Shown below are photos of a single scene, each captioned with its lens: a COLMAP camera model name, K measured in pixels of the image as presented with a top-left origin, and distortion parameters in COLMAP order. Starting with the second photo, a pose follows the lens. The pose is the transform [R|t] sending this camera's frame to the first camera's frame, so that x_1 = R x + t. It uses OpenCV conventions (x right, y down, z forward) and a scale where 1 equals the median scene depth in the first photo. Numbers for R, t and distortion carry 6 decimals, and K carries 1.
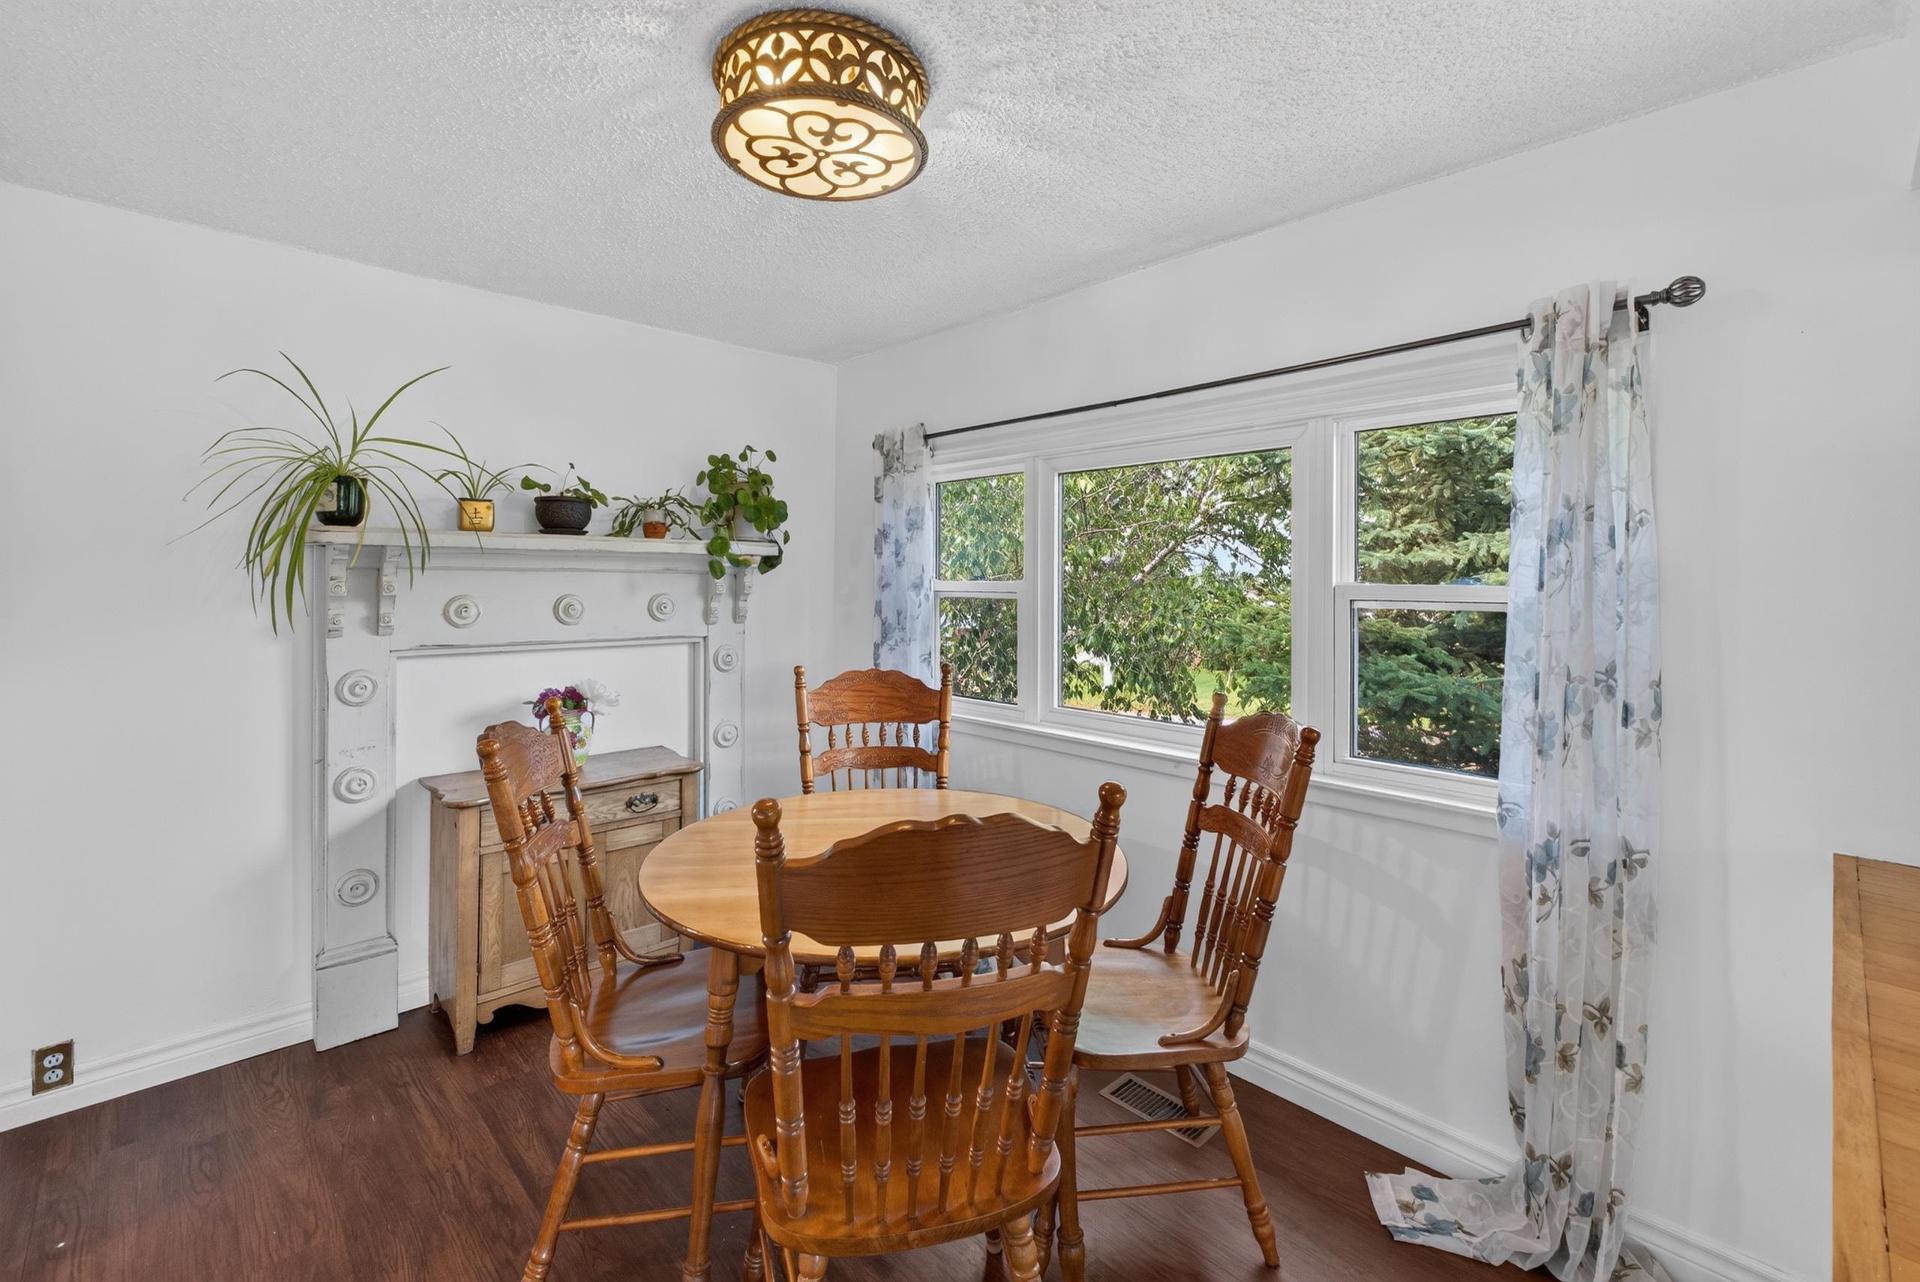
lens RADIAL K [[824.6, 0, 958.4], [0, 824.6, 578.2], [0, 0, 1]] dist [0.002447, -0.001035]
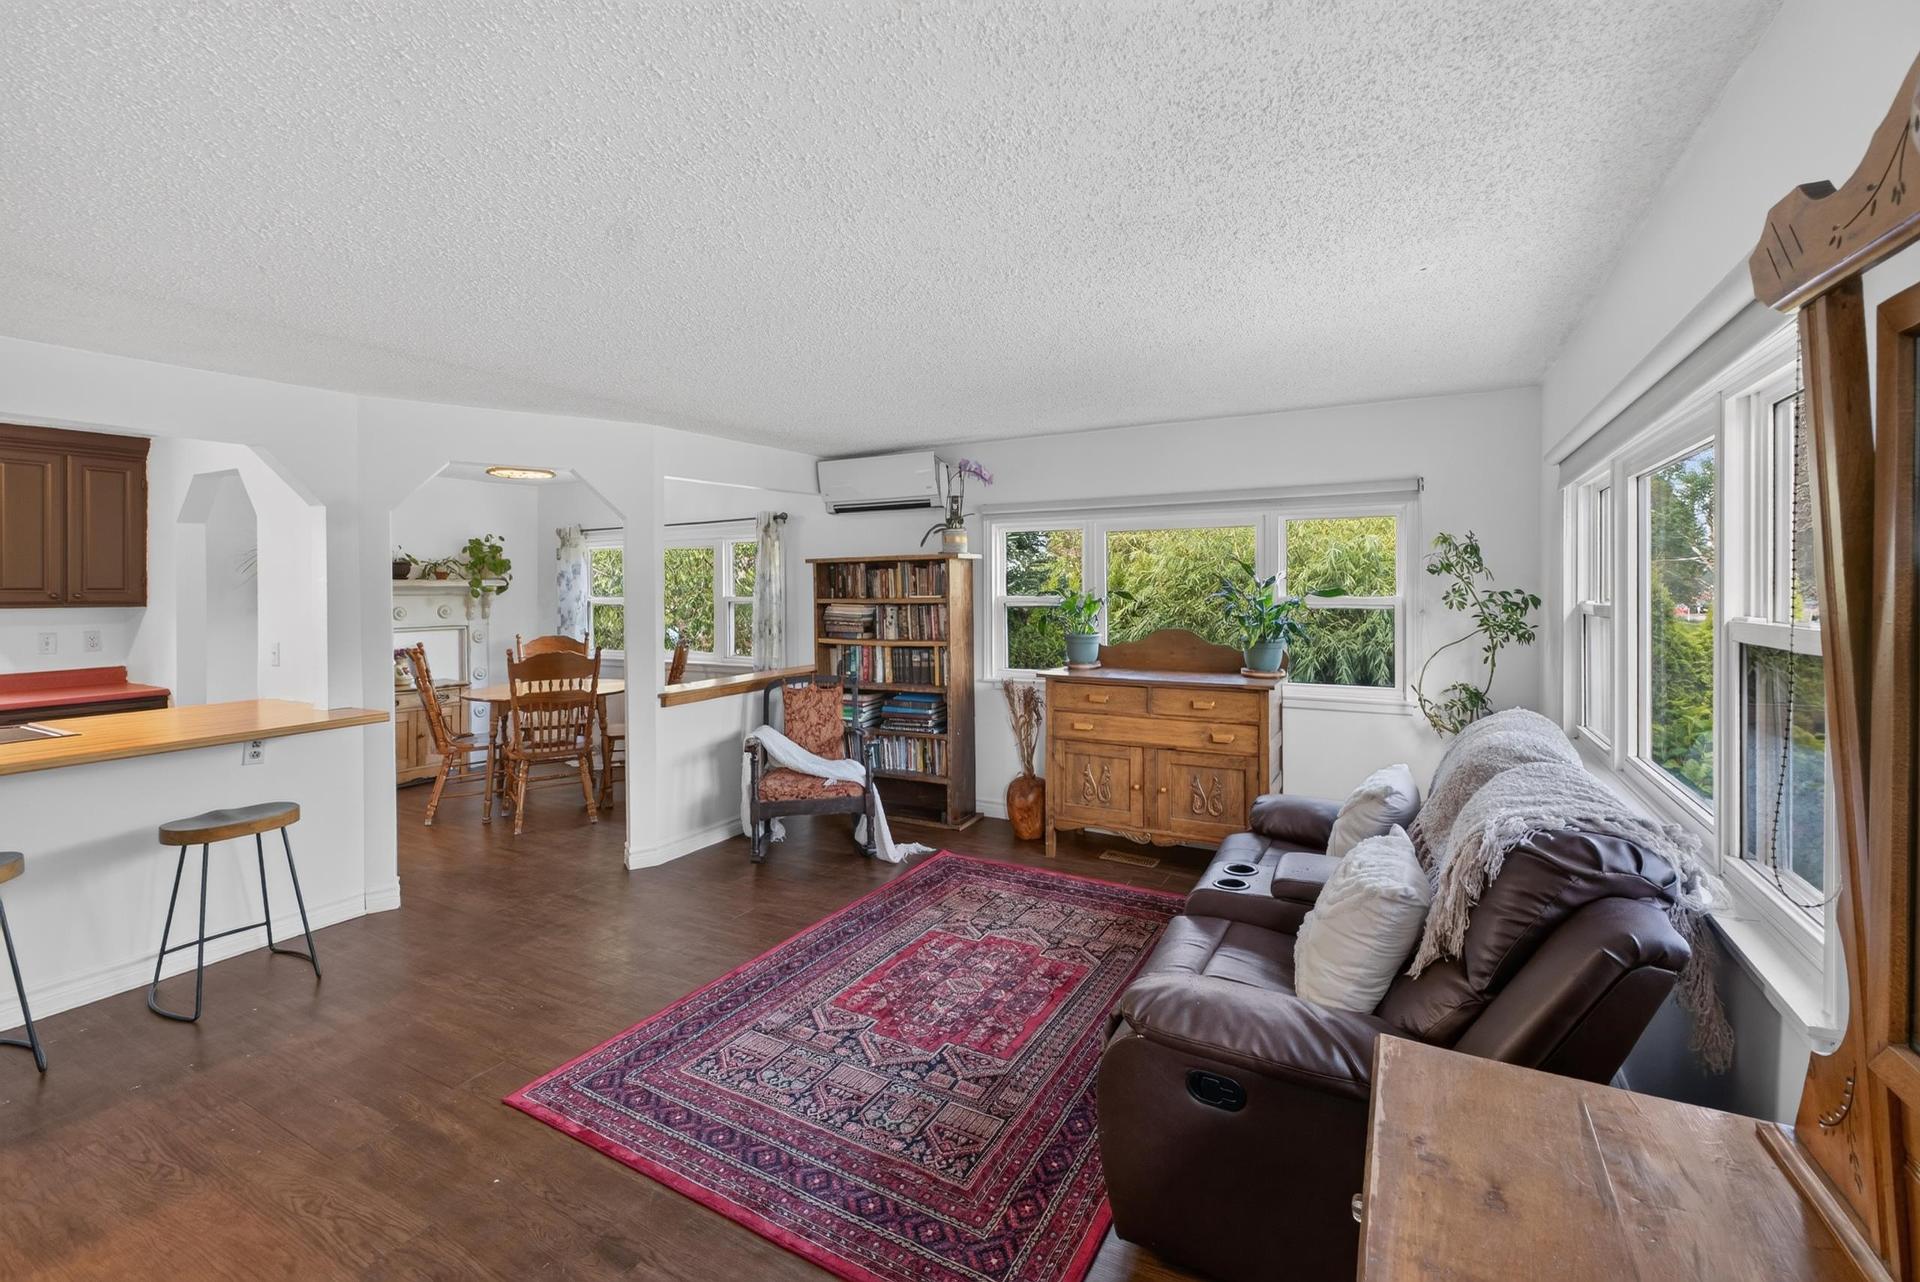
lens RADIAL K [[824.6, 0, 956.4], [0, 824.6, 586.5], [0, 0, 1]] dist [0.002447, -0.001035]
pose [[0.956122, -0.012906, 0.292684, 0.266585], [0.011852, 0.999915, 0.005373, -0.024847], [-0.292728, -0.001669, 0.956194, -1.365784]]
